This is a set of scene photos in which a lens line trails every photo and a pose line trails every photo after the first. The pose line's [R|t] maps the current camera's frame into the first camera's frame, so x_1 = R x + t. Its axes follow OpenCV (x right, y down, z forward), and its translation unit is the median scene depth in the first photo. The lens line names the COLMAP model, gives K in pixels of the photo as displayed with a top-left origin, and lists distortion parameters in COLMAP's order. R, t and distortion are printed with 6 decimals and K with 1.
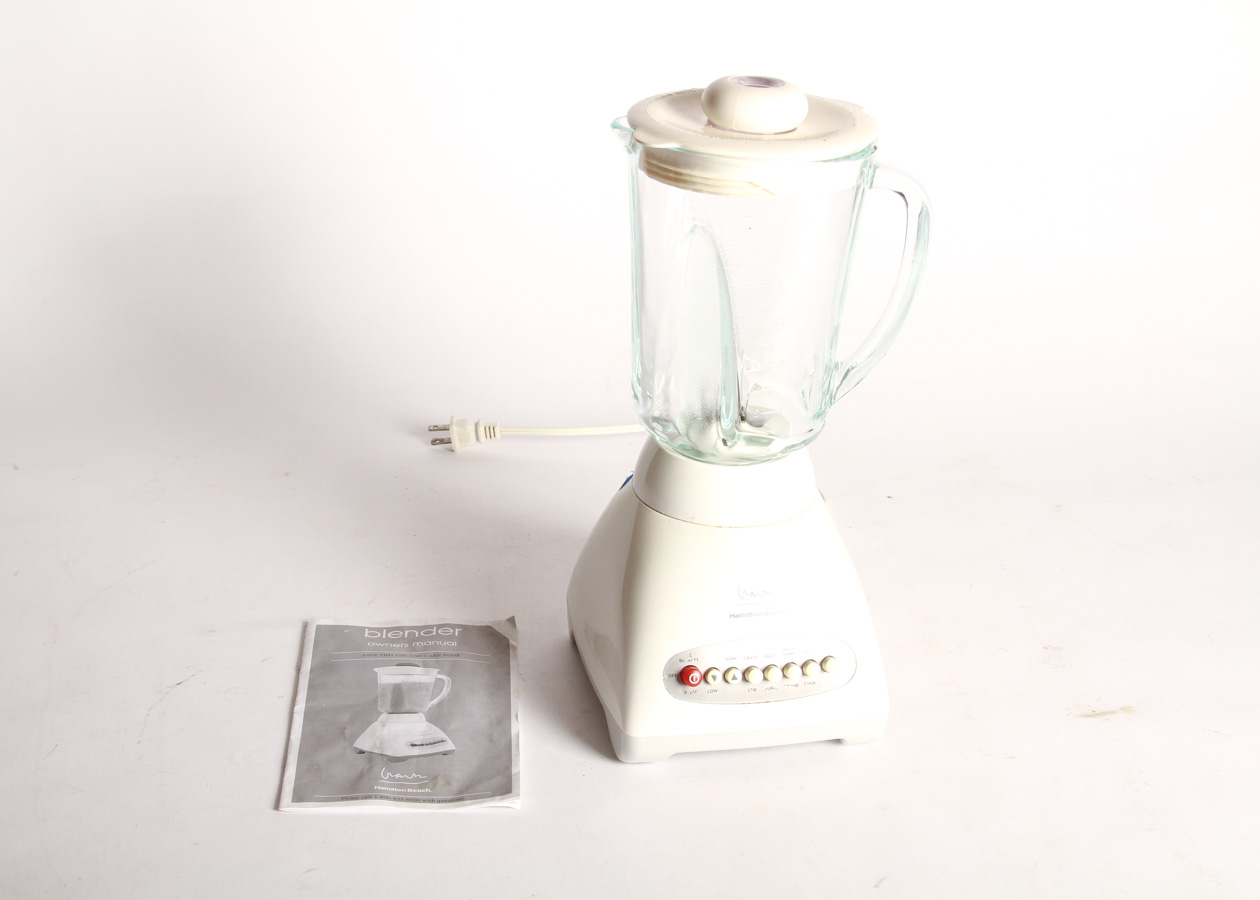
lens RADIAL K [[2240.3, 0, 631.4], [0, 2240.3, 456.2], [0, 0, 1]] dist [0.041355, 0.000000]
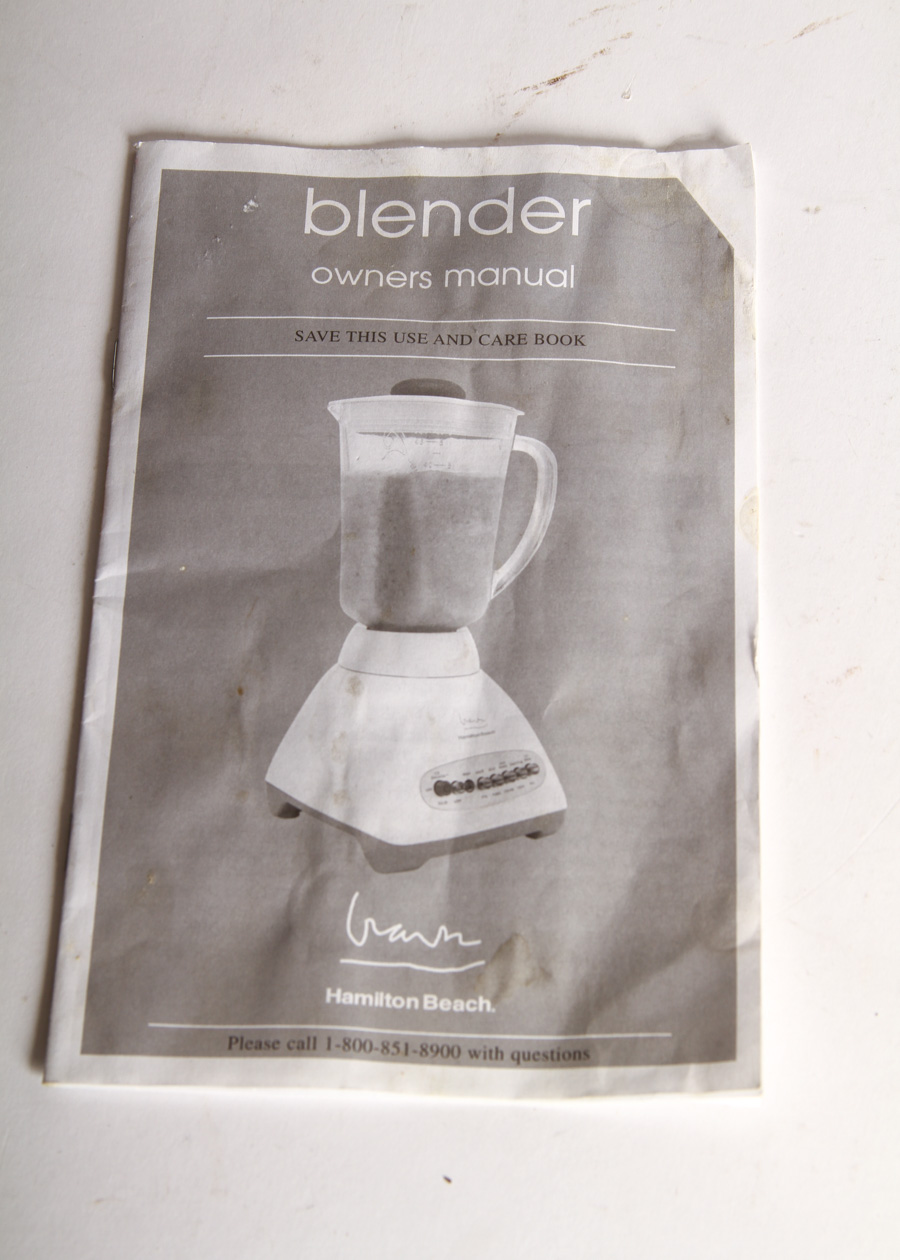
lens RADIAL K [[2872.5, 0, 450.0], [0, 2872.5, 630.0], [0, 0, 1]] dist [0.192964, 0.000000]
pose [[0.993607, 0.060721, -0.095179, -0.056042], [0.015235, 0.763223, 0.645955, -0.166380], [0.111866, -0.643275, 0.757419, 0.683847]]
